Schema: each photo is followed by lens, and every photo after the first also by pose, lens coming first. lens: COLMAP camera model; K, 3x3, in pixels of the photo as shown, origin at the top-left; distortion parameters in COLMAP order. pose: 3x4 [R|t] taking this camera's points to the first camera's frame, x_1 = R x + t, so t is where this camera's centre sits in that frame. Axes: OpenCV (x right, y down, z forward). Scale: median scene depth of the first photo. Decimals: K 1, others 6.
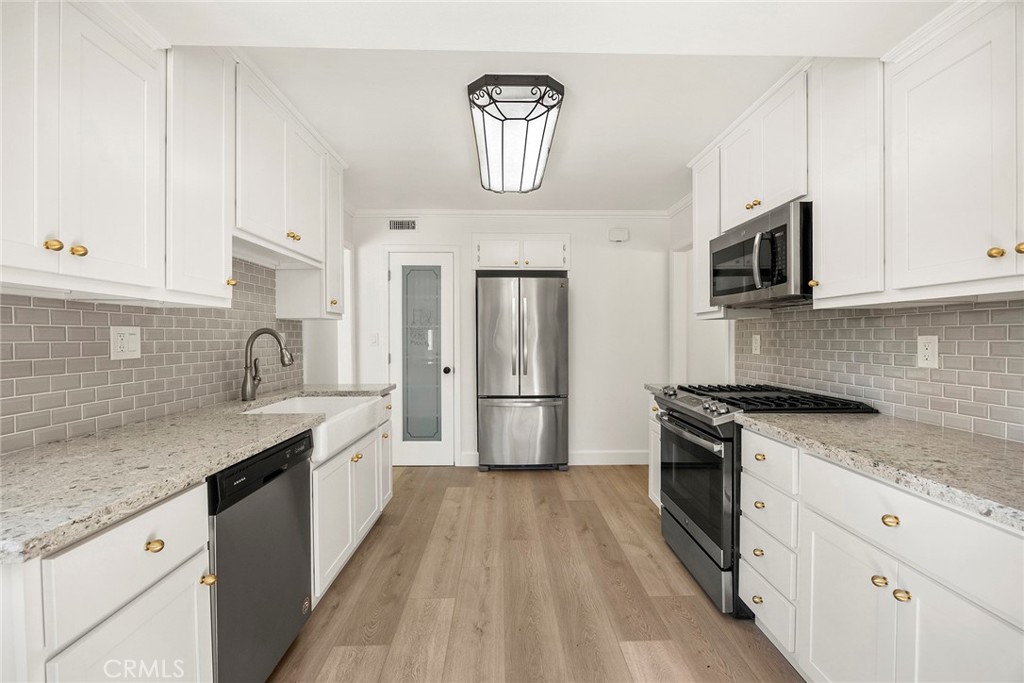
lens RADIAL K [[445.3, 0, 516.6], [0, 445.3, 341.8], [0, 0, 1]] dist [-0.001768, -0.000102]
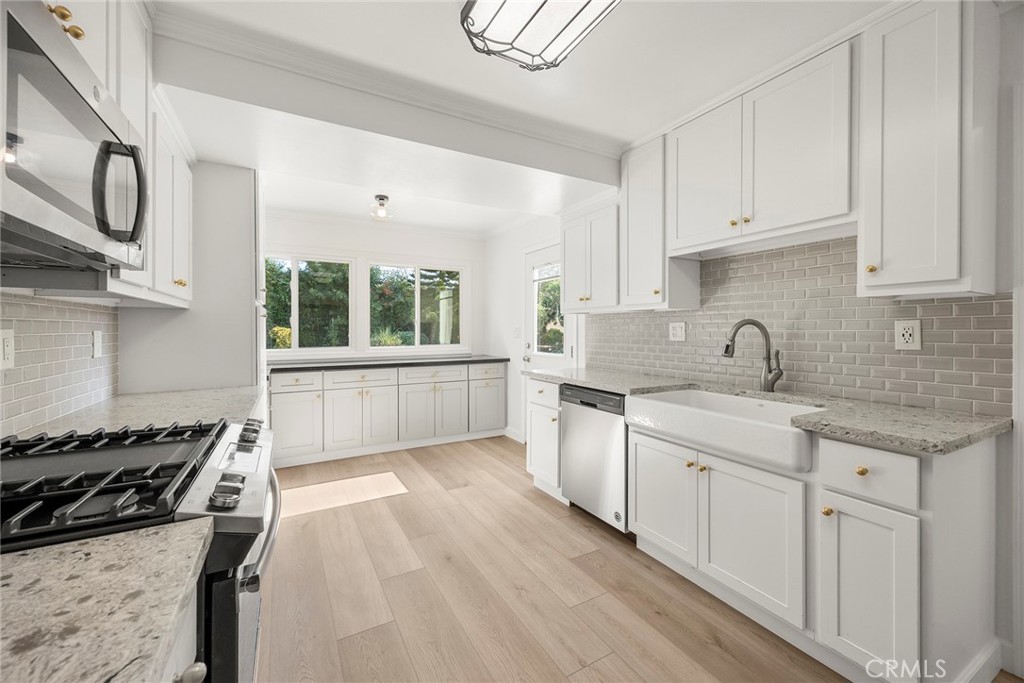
lens RADIAL K [[400.0, 0, 505.3], [0, 400.0, 332.1], [0, 0, 1]] dist [0.002854, 0.000148]
pose [[-0.894321, 0.005383, -0.447394, 0.354506], [-0.000625, 0.999912, 0.013279, -0.012555], [0.447426, 0.012155, -0.894239, 1.676378]]
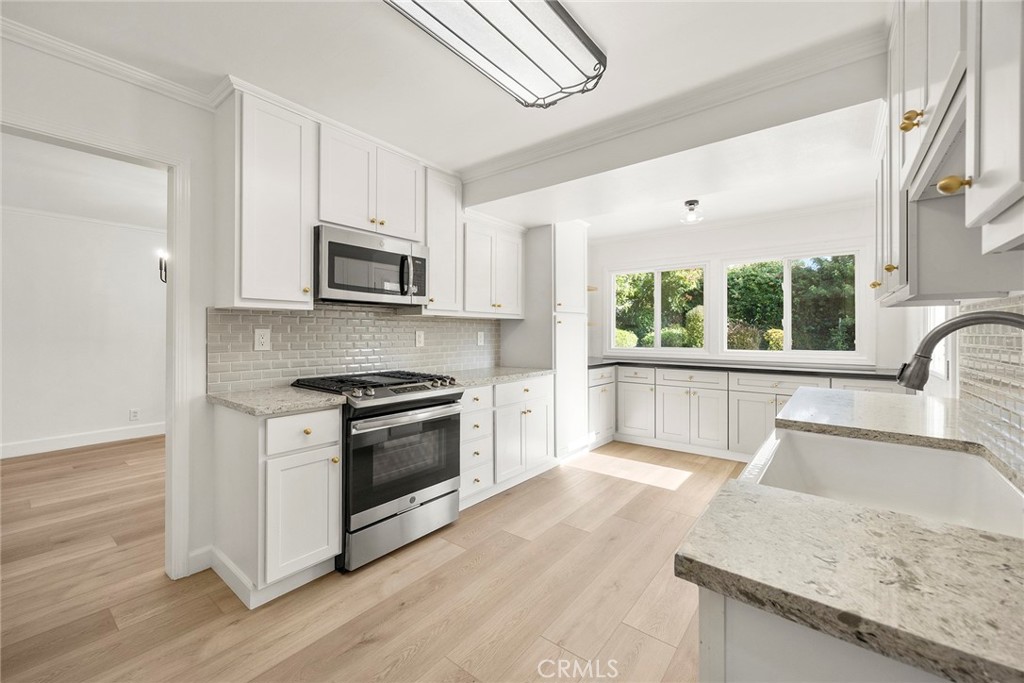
lens RADIAL K [[400.0, 0, 517.1], [0, 400.0, 333.7], [0, 0, 1]] dist [0.002854, 0.000148]
pose [[-0.769673, -0.002950, 0.638431, -0.485990], [0.004934, 0.999932, 0.010568, -0.014496], [-0.638419, 0.011284, -0.769606, 1.742221]]
